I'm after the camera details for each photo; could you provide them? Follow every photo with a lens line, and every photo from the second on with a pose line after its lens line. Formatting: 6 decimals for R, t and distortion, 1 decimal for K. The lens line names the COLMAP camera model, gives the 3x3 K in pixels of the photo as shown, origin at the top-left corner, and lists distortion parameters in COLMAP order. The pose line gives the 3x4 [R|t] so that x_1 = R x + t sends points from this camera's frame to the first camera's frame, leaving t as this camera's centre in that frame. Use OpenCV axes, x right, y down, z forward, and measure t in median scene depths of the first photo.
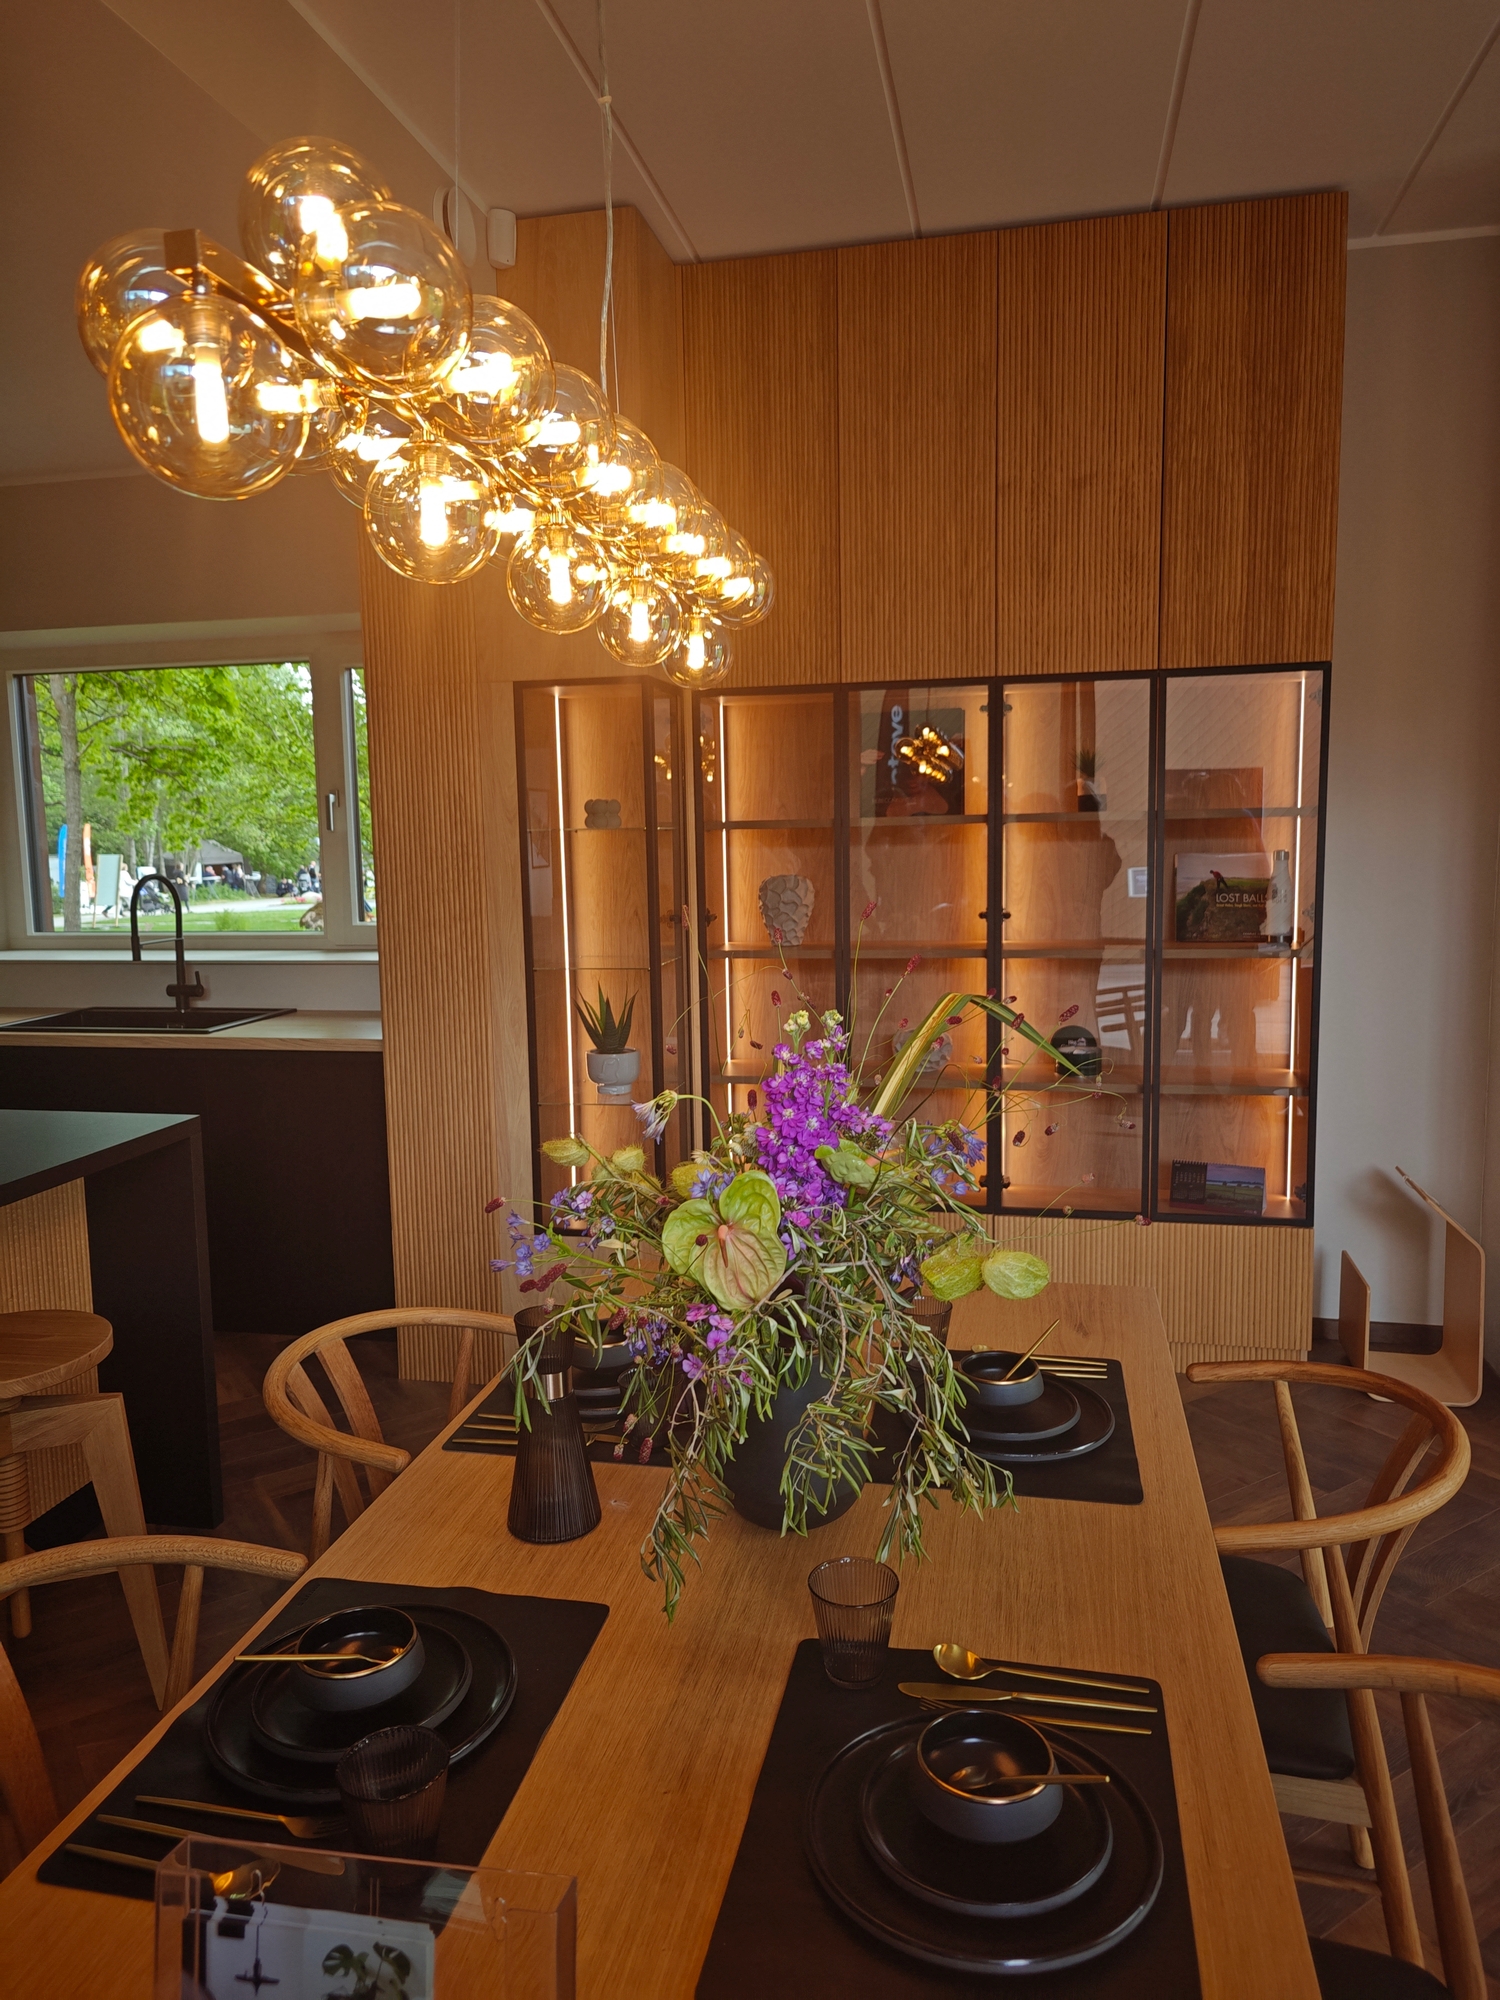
lens RADIAL K [[1356.8, 0, 746.7], [0, 1356.8, 991.8], [0, 0, 1]] dist [0.043746, -0.007077]
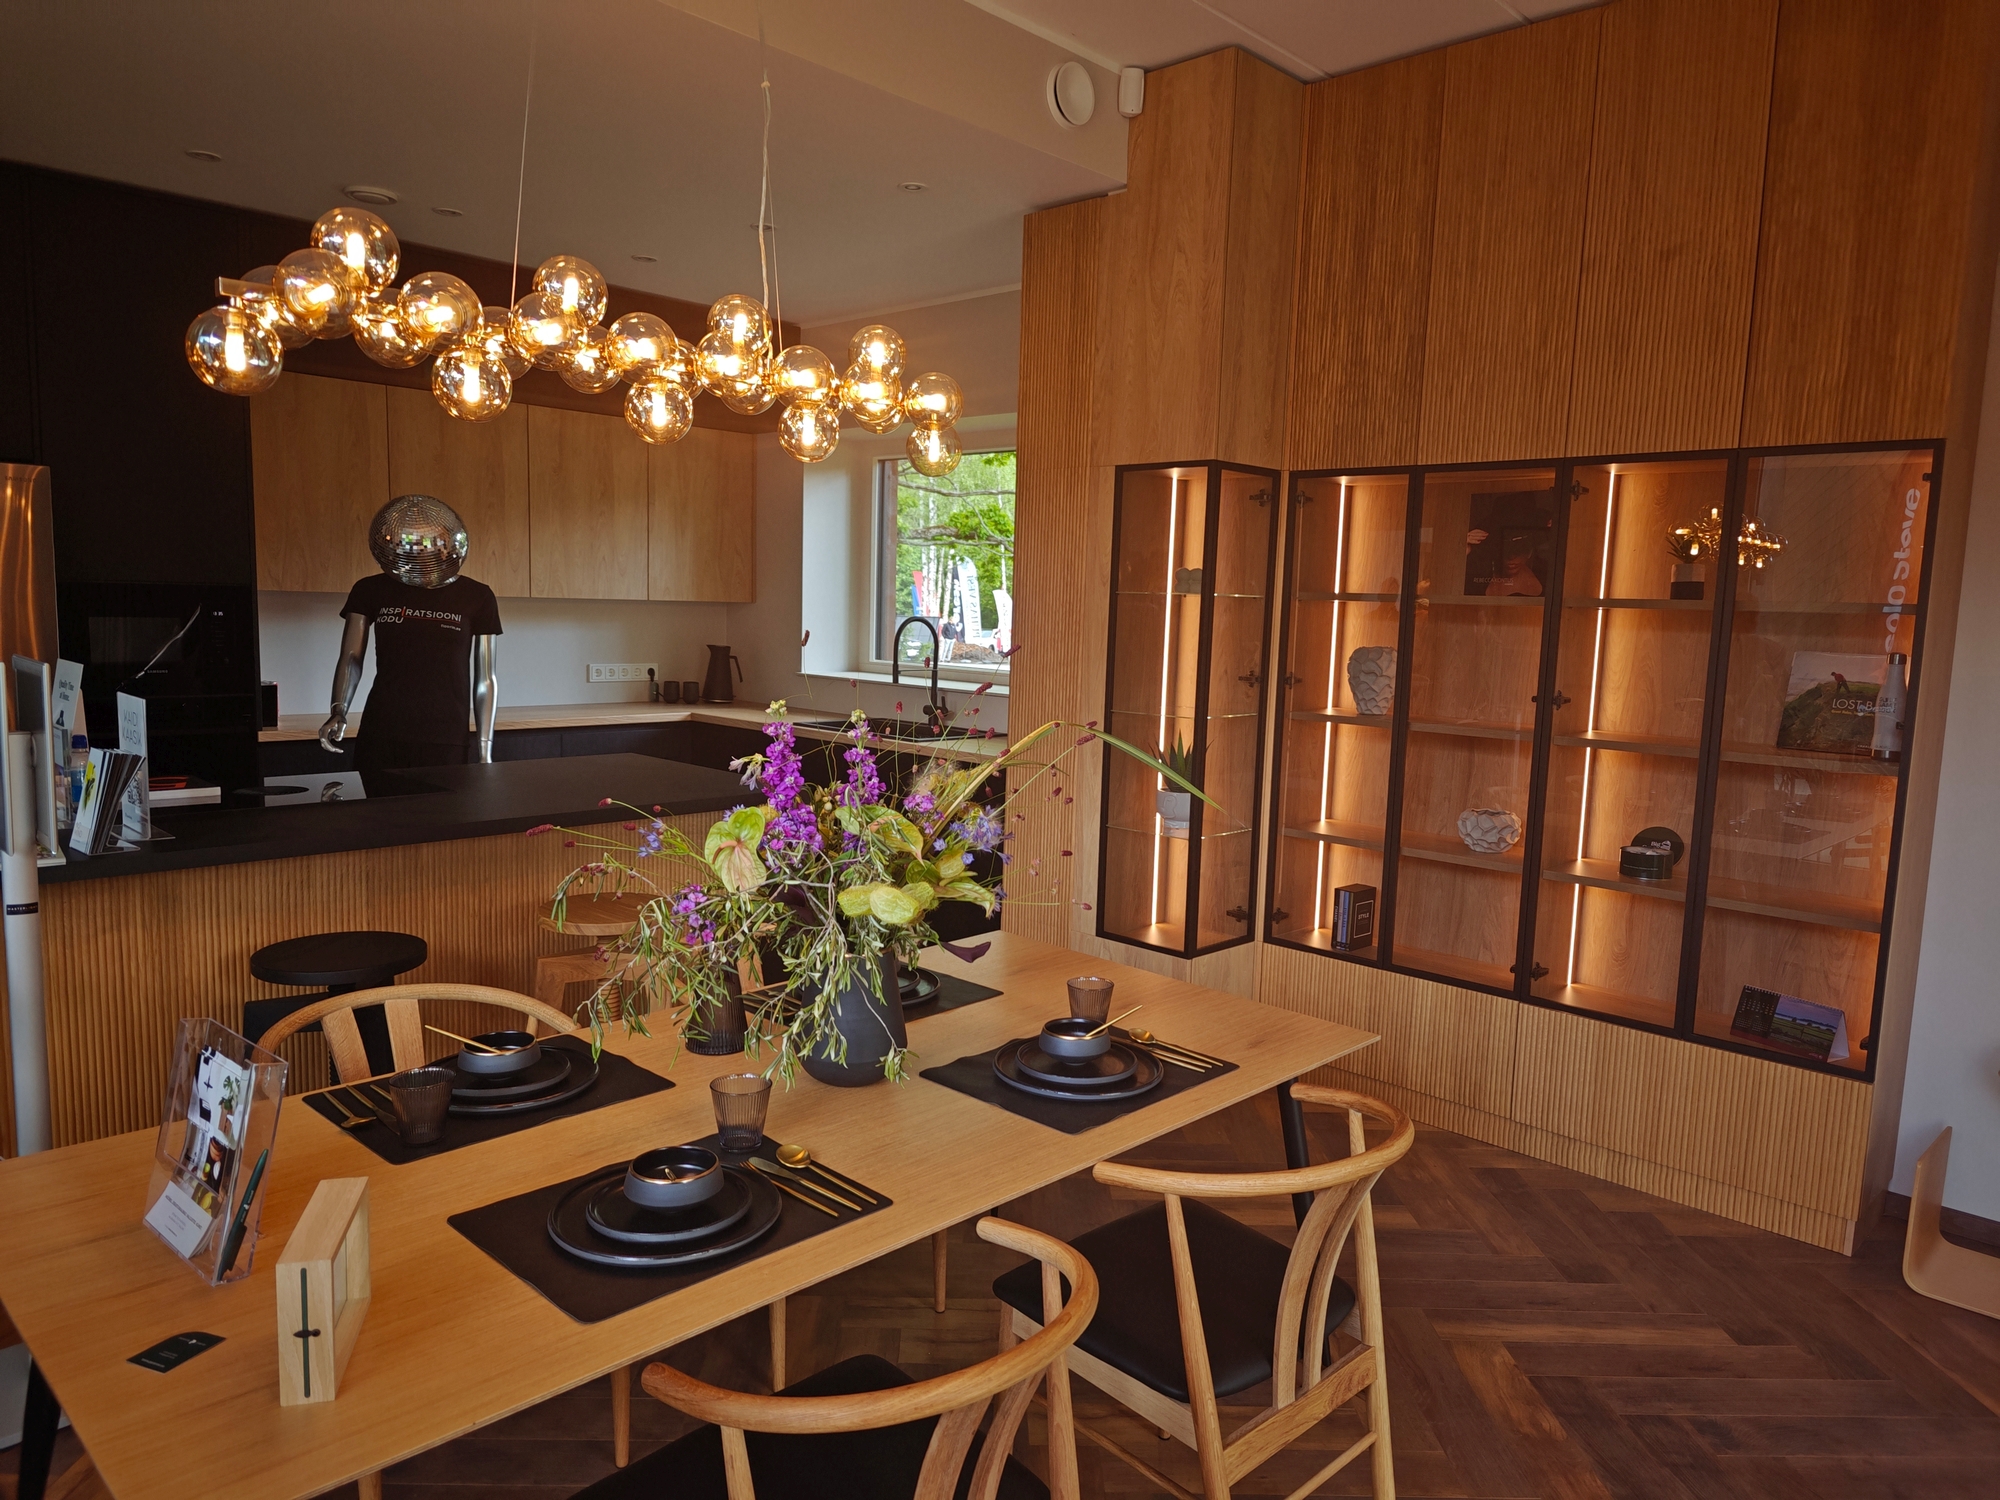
lens RADIAL K [[1356.8, 0, 990.4], [0, 1356.8, 760.7], [0, 0, 1]] dist [0.043746, -0.007077]
pose [[0.854311, 0.108702, -0.508267, 0.337583], [-0.108135, 0.993660, 0.030756, 0.000523], [0.508388, 0.028687, 0.860650, -0.053042]]
